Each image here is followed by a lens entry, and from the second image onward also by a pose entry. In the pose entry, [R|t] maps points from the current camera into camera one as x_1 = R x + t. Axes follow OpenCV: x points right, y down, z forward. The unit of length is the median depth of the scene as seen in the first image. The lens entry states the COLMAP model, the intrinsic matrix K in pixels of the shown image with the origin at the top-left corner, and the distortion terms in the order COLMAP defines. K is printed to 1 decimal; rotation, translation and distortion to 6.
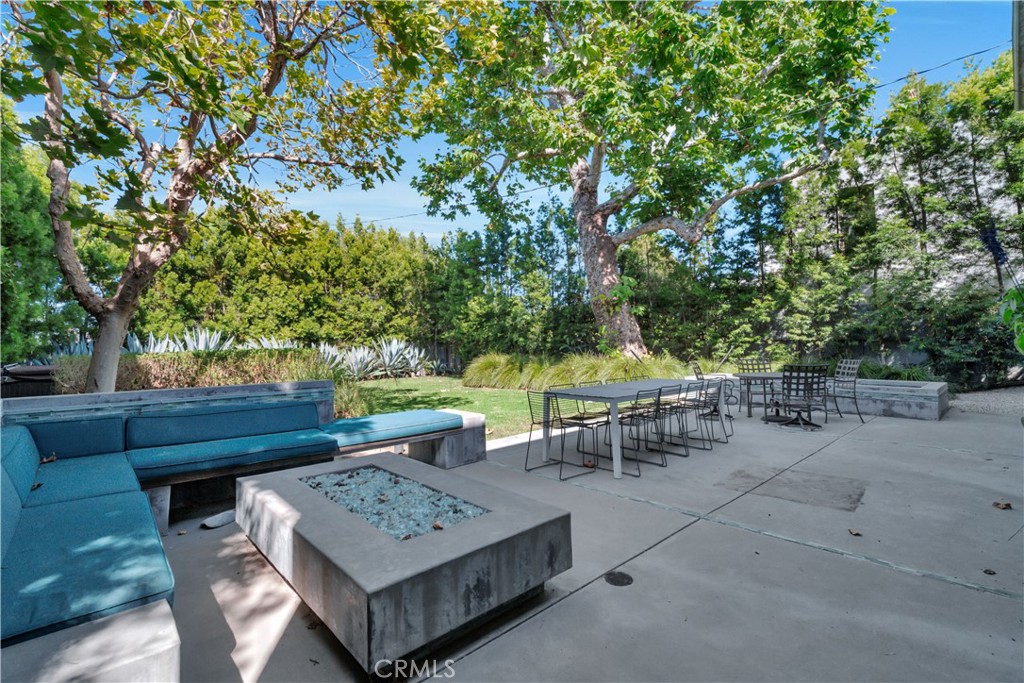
lens RADIAL K [[465.8, 0, 512.5], [0, 465.8, 338.2], [0, 0, 1]] dist [-0.001870, -0.000127]
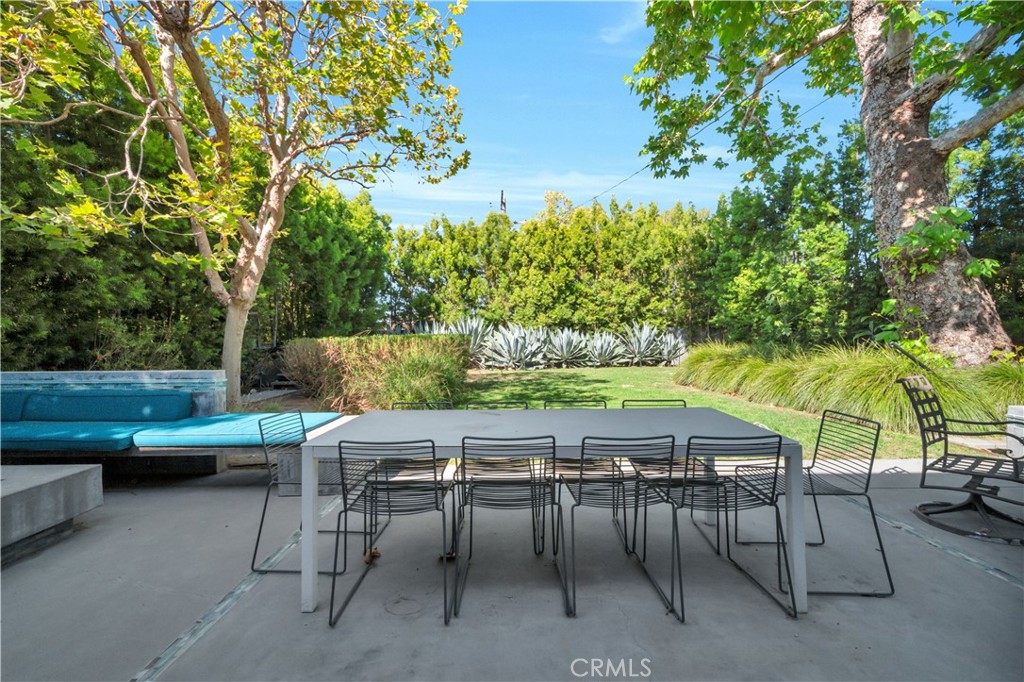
lens RADIAL K [[441.4, 0, 514.1], [0, 441.4, 342.5], [0, 0, 1]] dist [-0.000584, -0.000159]
pose [[0.732275, 0.022055, -0.680652, 0.160175], [0.007297, 0.999164, 0.040226, 0.000980], [0.680970, -0.034423, 0.731501, 0.198755]]
